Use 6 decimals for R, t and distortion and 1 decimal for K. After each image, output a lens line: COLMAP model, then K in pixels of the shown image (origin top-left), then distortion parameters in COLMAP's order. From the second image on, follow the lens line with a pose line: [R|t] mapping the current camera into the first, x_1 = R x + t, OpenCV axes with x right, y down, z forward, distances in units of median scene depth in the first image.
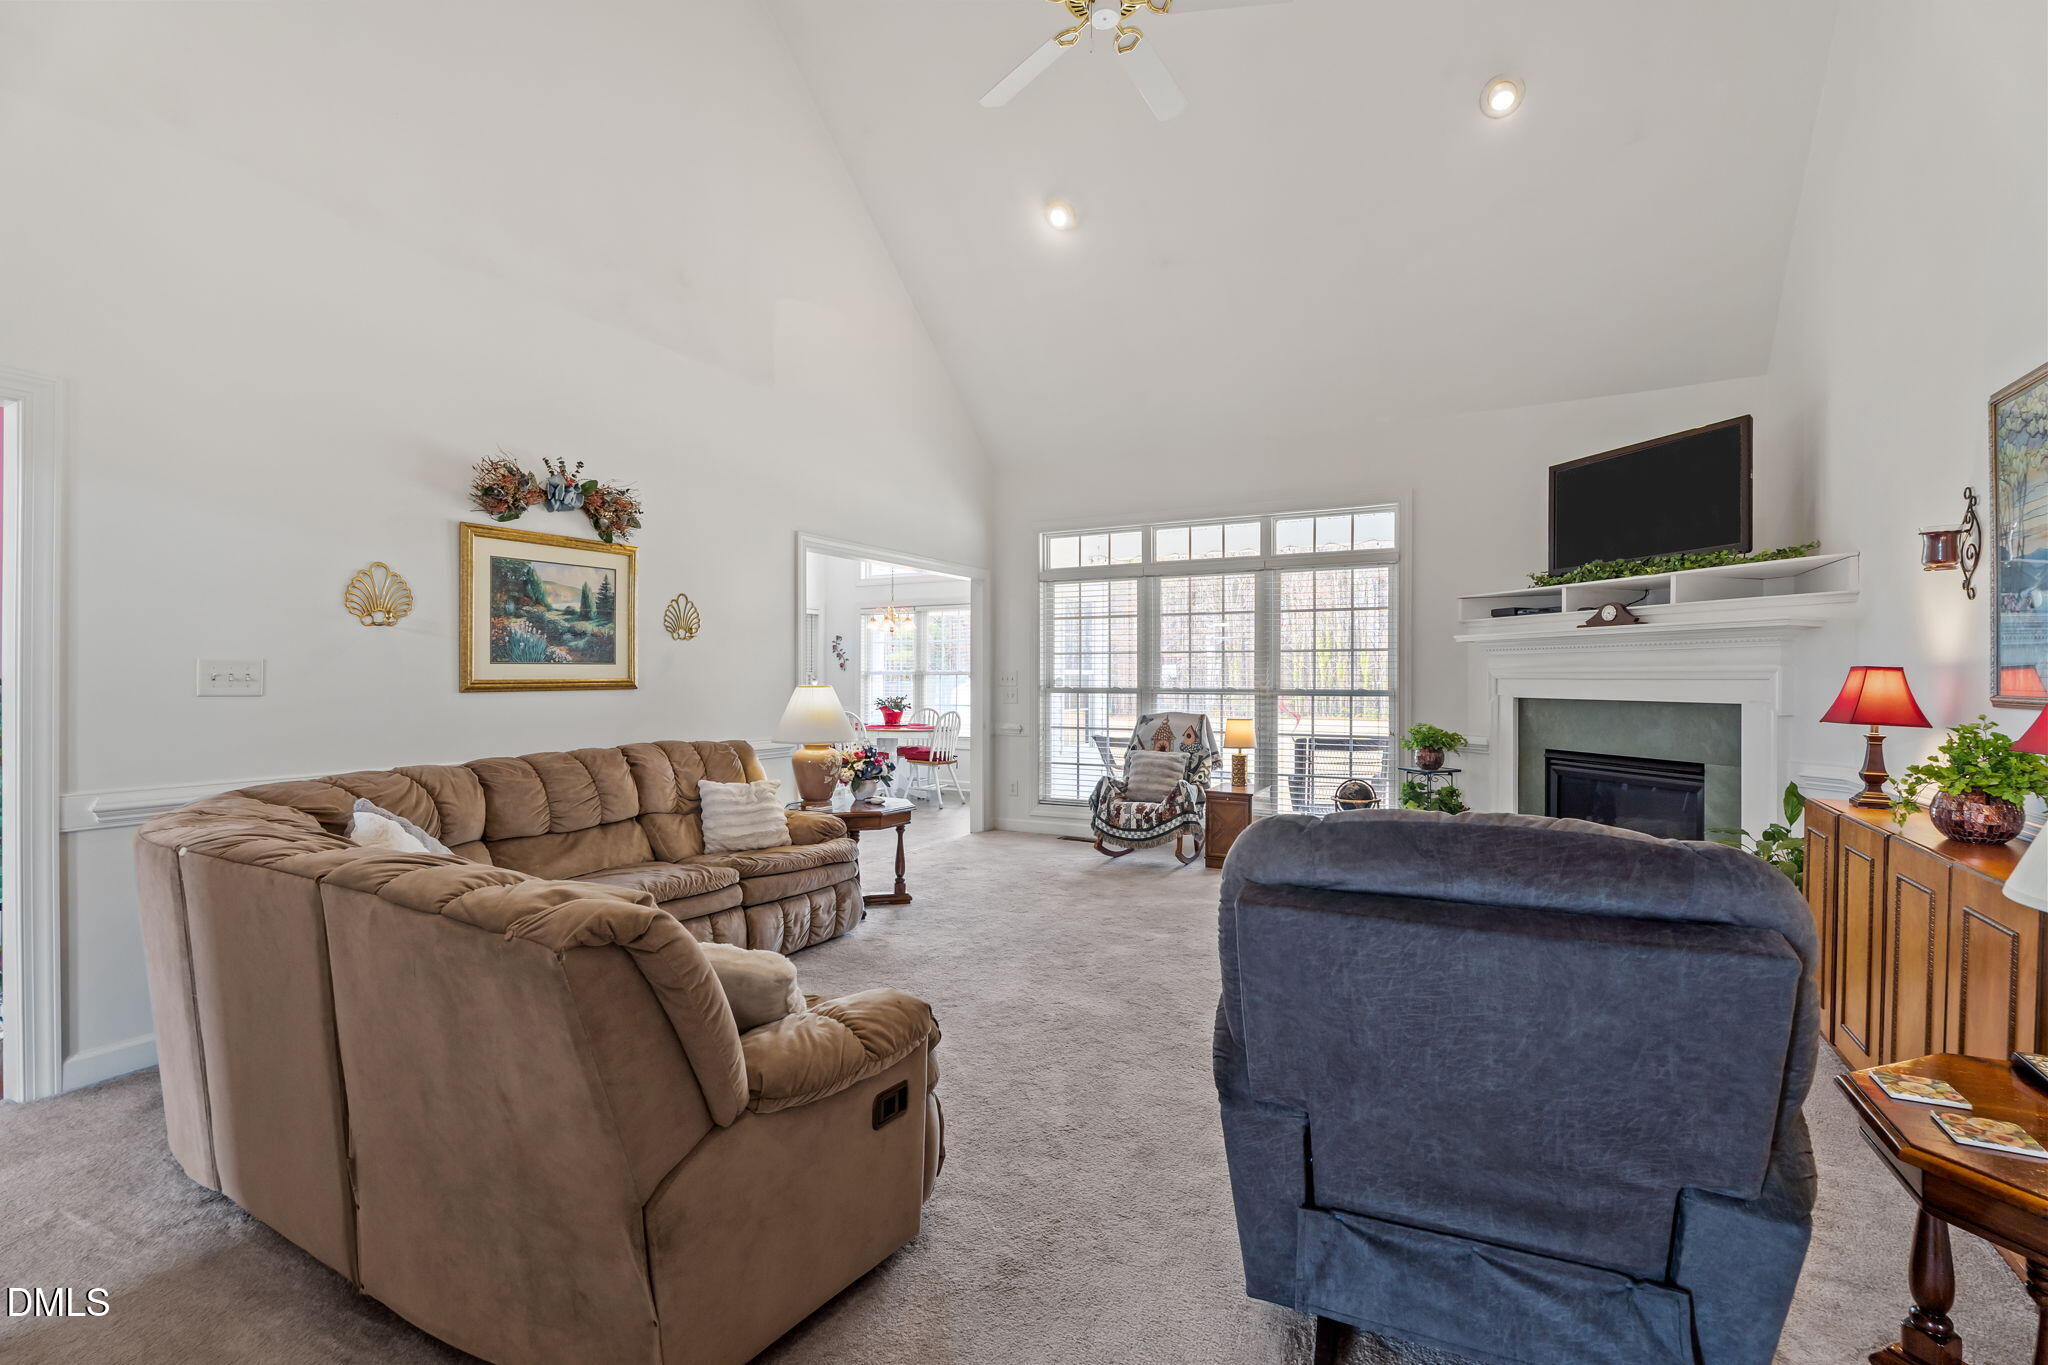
lens RADIAL K [[858.4, 0, 1015.9], [0, 858.4, 689.5], [0, 0, 1]] dist [-0.037002, -0.000244]
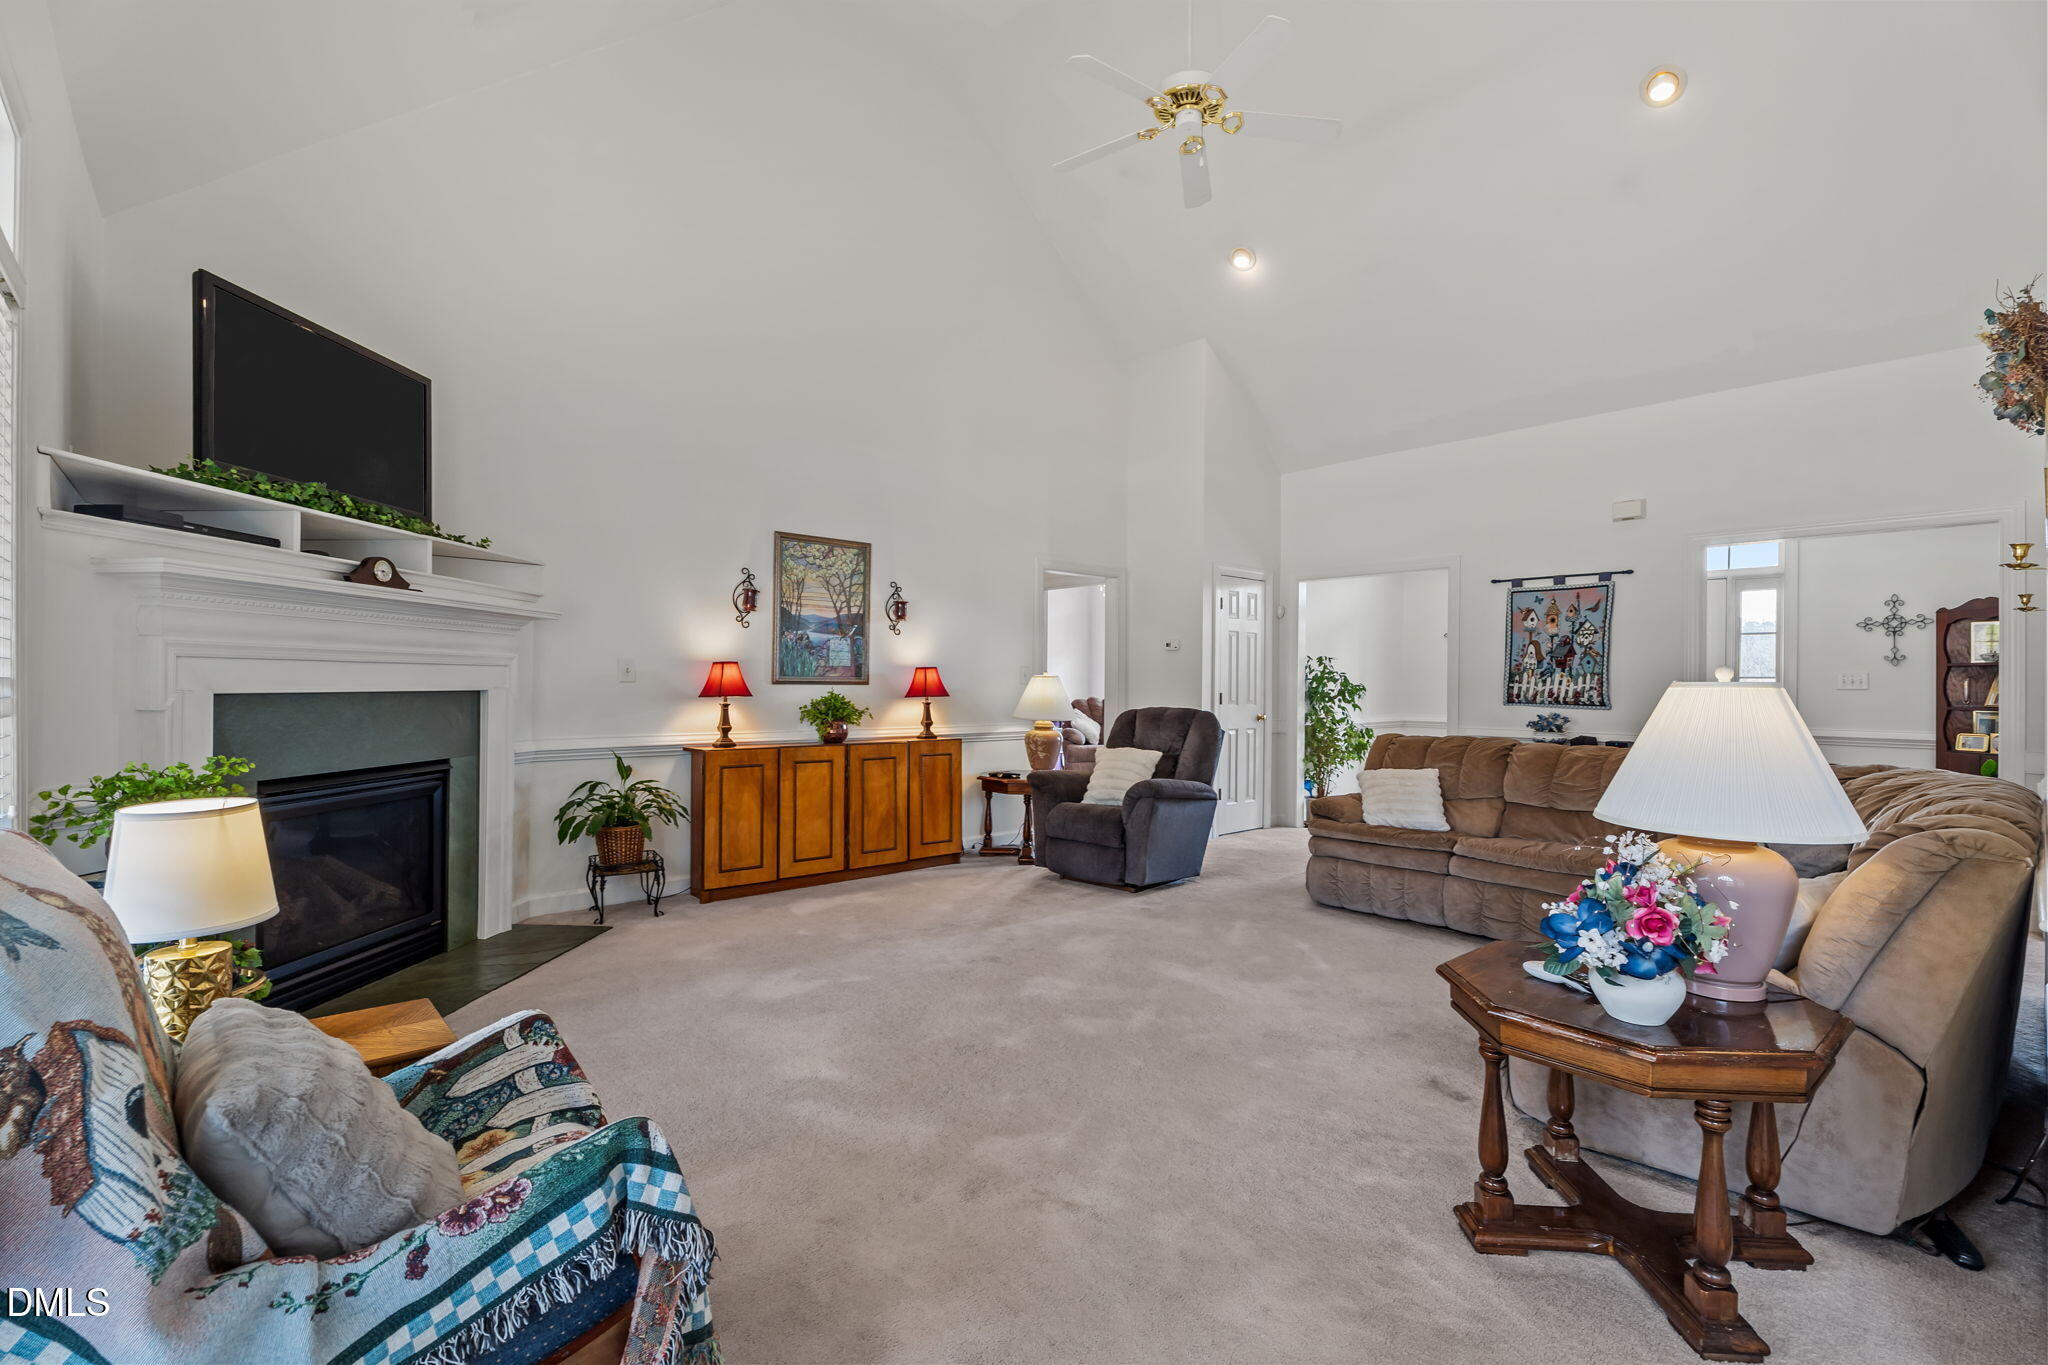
lens RADIAL K [[933.6, 0, 1036.5], [0, 933.6, 677.9], [0, 0, 1]] dist [-0.003957, -0.001192]
pose [[-0.960477, -0.022654, 0.277434, -0.042760], [-0.019668, 0.999715, 0.013544, -0.016443], [-0.277662, 0.007552, -0.960649, 1.245923]]
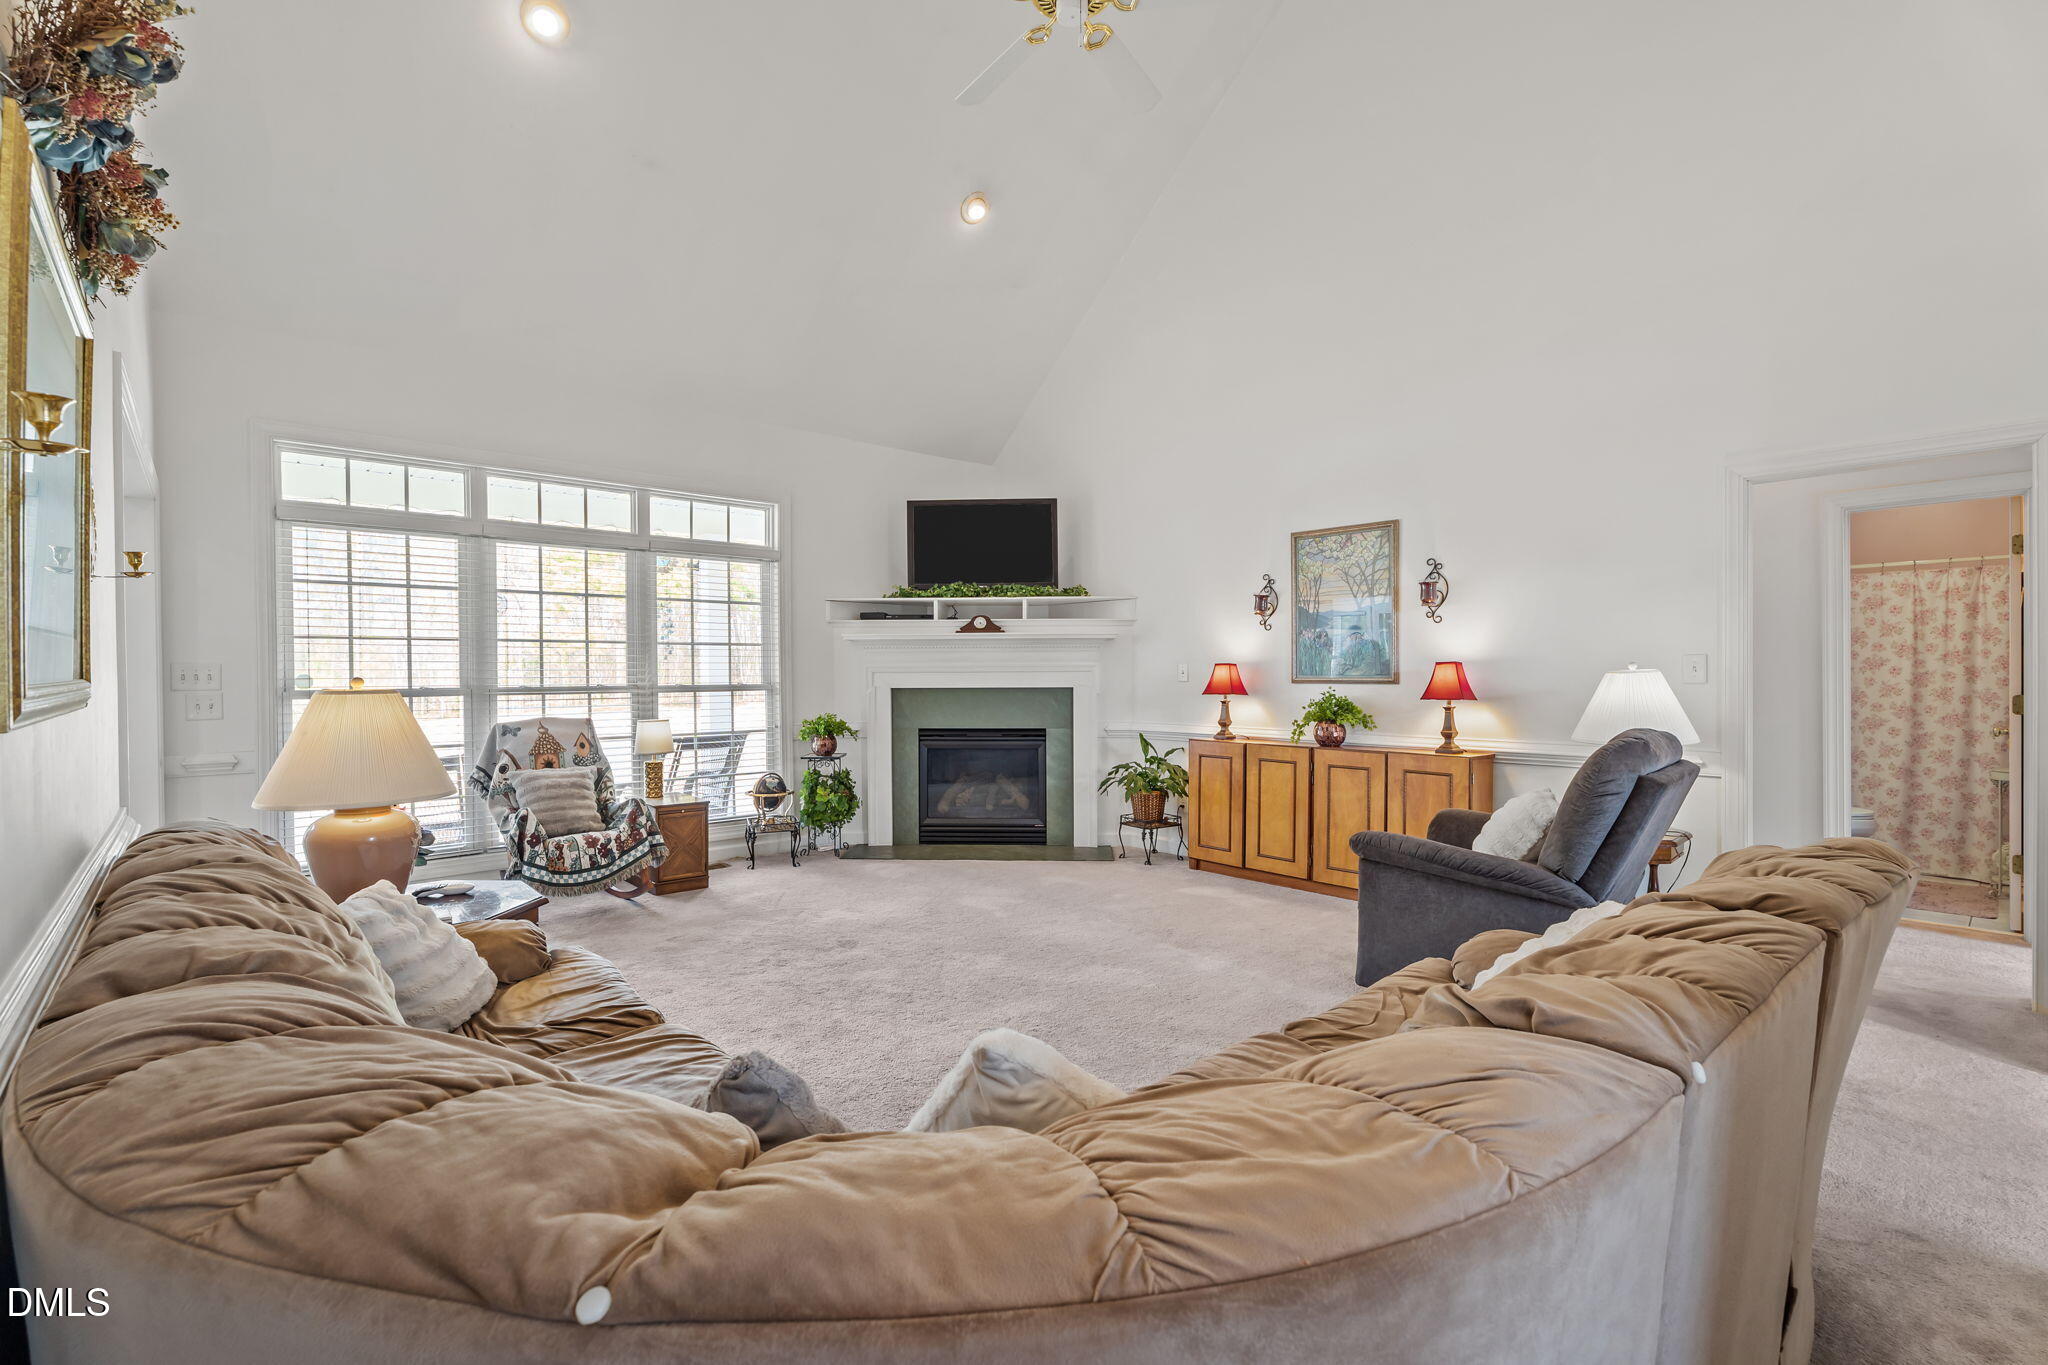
lens RADIAL K [[933.6, 0, 1032.2], [0, 933.6, 680.1], [0, 0, 1]] dist [-0.003957, -0.001192]
pose [[0.321784, -0.014810, 0.946697, -0.530113], [0.017535, 0.999799, 0.009681, -0.009590], [-0.946651, 0.013485, 0.321980, 0.341233]]
